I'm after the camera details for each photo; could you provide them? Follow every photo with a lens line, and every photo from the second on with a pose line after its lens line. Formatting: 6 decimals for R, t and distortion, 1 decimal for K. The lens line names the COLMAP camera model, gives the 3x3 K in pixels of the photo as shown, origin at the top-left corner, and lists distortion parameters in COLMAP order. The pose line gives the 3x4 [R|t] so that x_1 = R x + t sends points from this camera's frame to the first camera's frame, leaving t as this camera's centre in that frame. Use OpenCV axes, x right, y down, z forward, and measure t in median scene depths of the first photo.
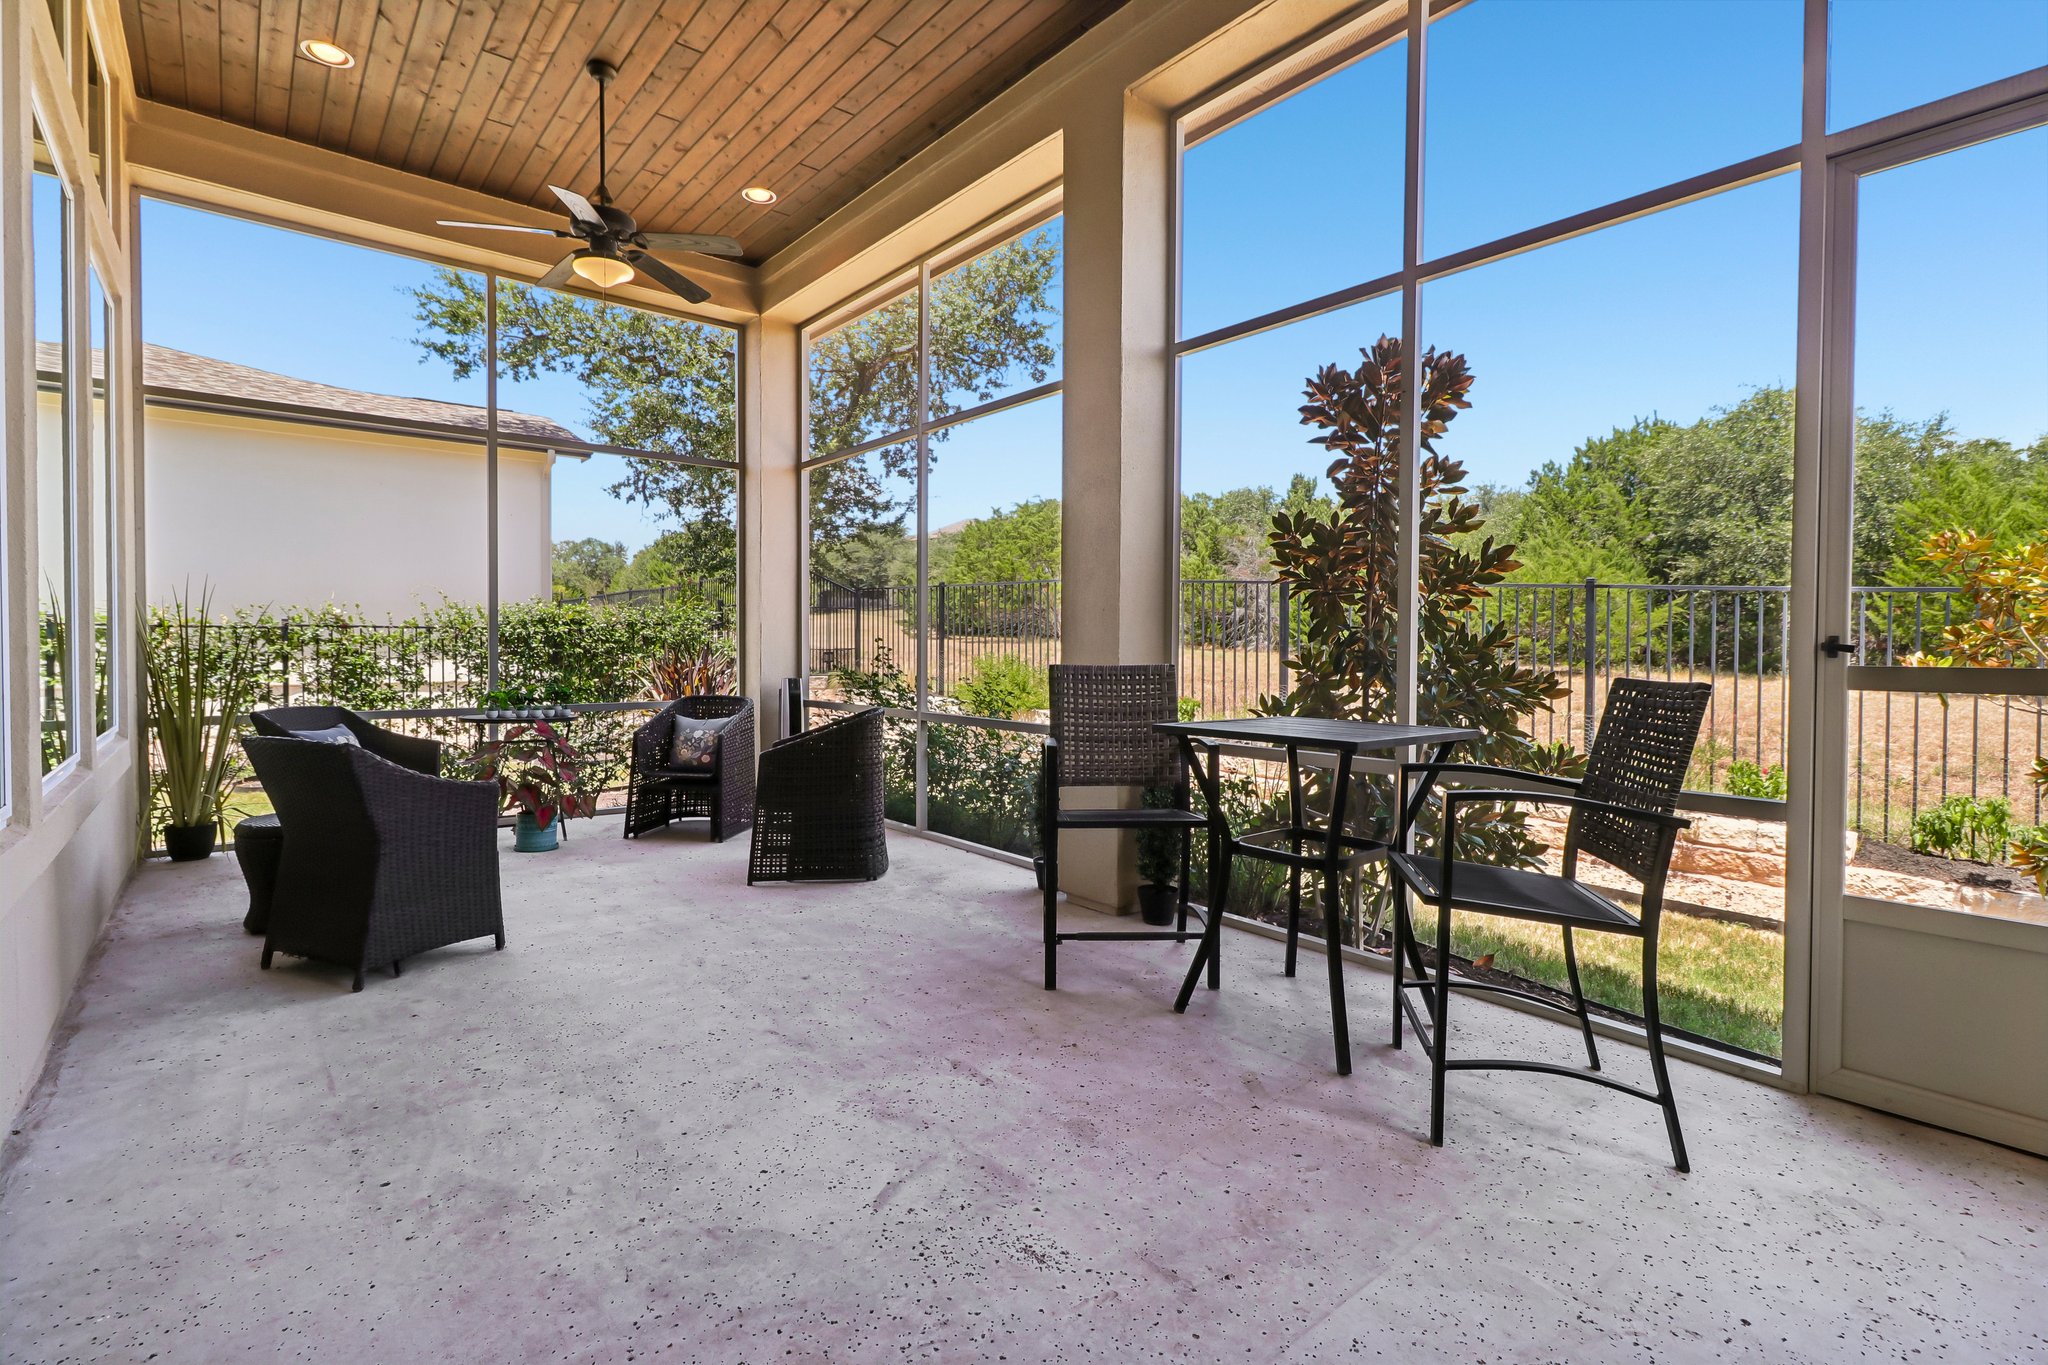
lens RADIAL K [[952.0, 0, 1020.8], [0, 952.0, 673.3], [0, 0, 1]] dist [0.001197, -0.000113]
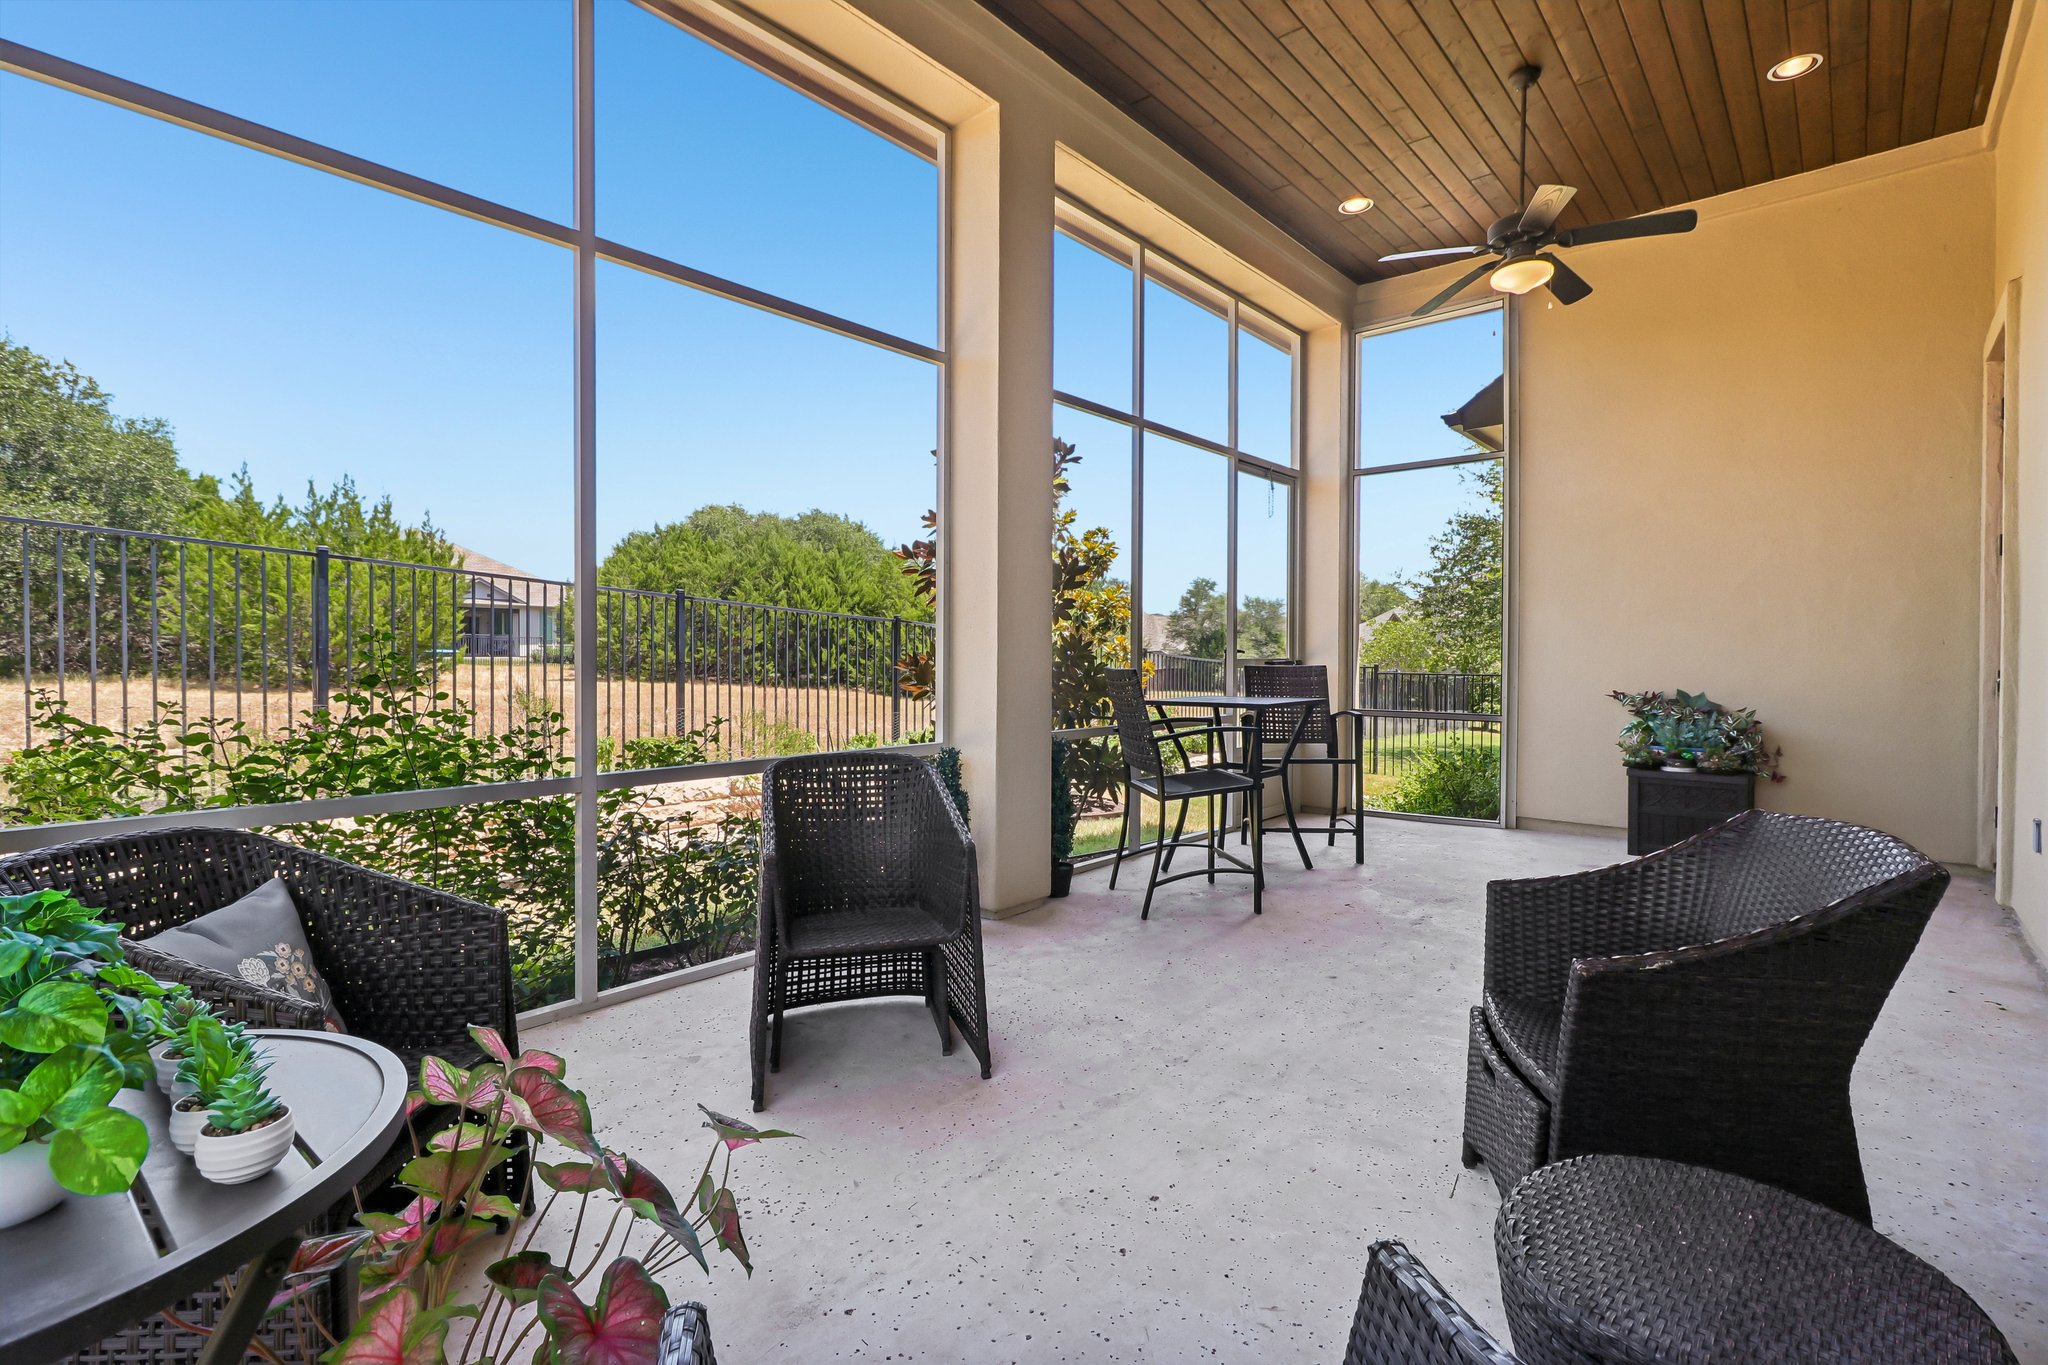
lens RADIAL K [[952.0, 0, 1020.8], [0, 952.0, 673.3], [0, 0, 1]] dist [0.001197, -0.000113]
pose [[-0.171962, -0.036755, 0.984418, -1.076387], [0.007346, 0.999228, 0.038592, -0.056324], [-0.985076, 0.013868, -0.171559, 1.364609]]
